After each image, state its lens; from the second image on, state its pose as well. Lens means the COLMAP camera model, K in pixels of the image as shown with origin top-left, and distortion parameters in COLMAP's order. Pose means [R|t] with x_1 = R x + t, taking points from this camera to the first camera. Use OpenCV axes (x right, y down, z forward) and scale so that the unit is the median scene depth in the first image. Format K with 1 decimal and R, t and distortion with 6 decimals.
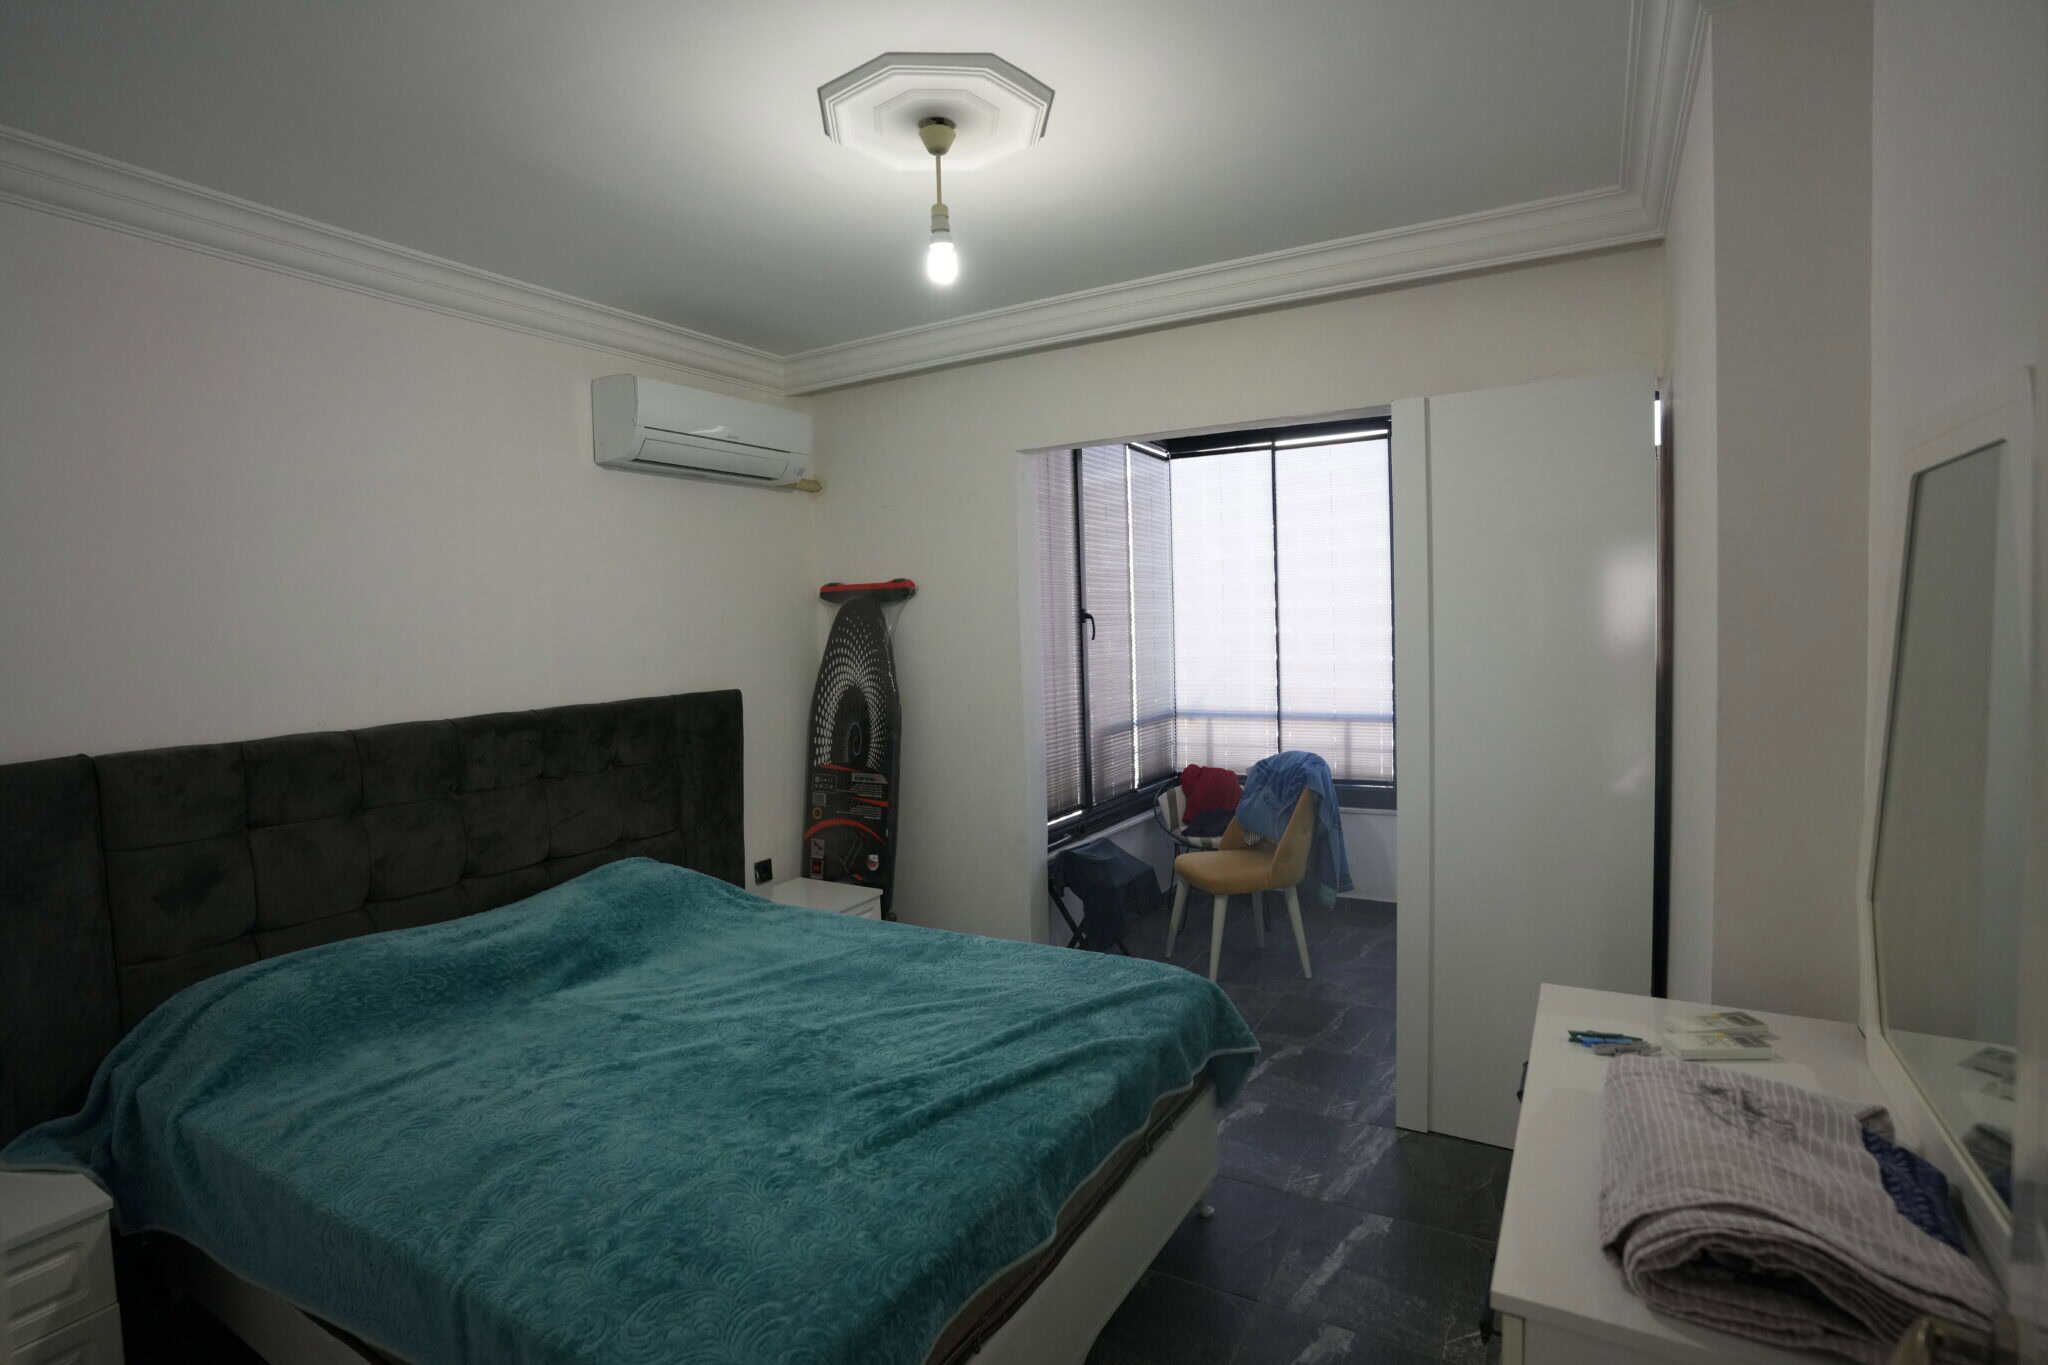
lens RADIAL K [[1001.4, 0, 1021.9], [0, 1001.4, 679.5], [0, 0, 1]] dist [-0.088295, 0.043171]
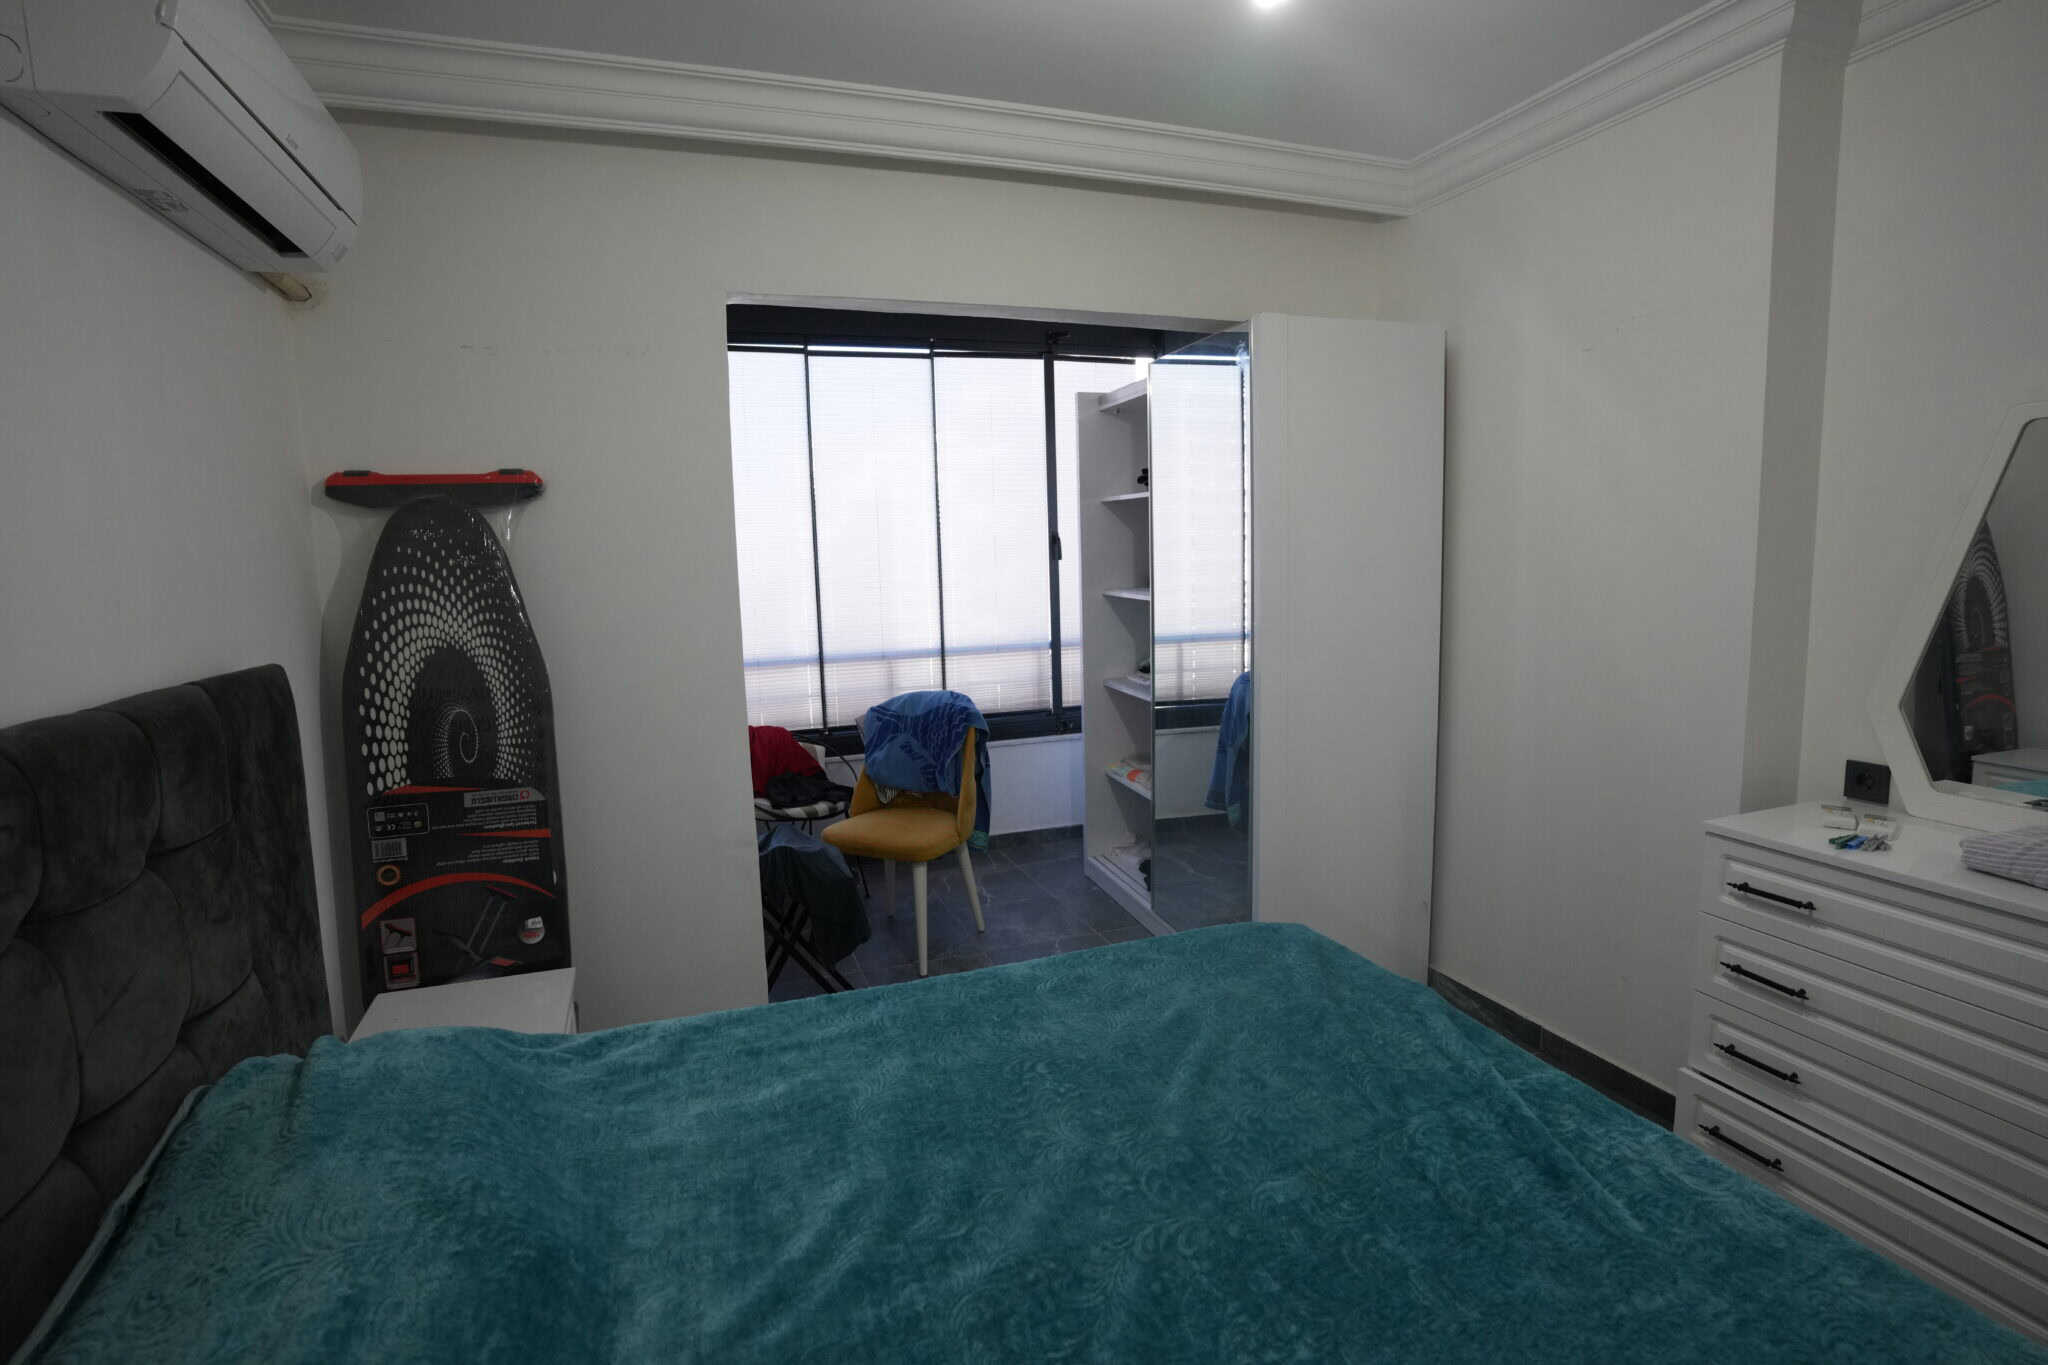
lens RADIAL K [[1001.4, 0, 1021.9], [0, 1001.4, 679.5], [0, 0, 1]] dist [-0.088295, 0.043171]
pose [[0.644437, -0.086556, 0.759743, -0.387861], [0.052596, 0.996237, 0.068885, 0.003519], [-0.762846, -0.004432, 0.646565, 0.370047]]
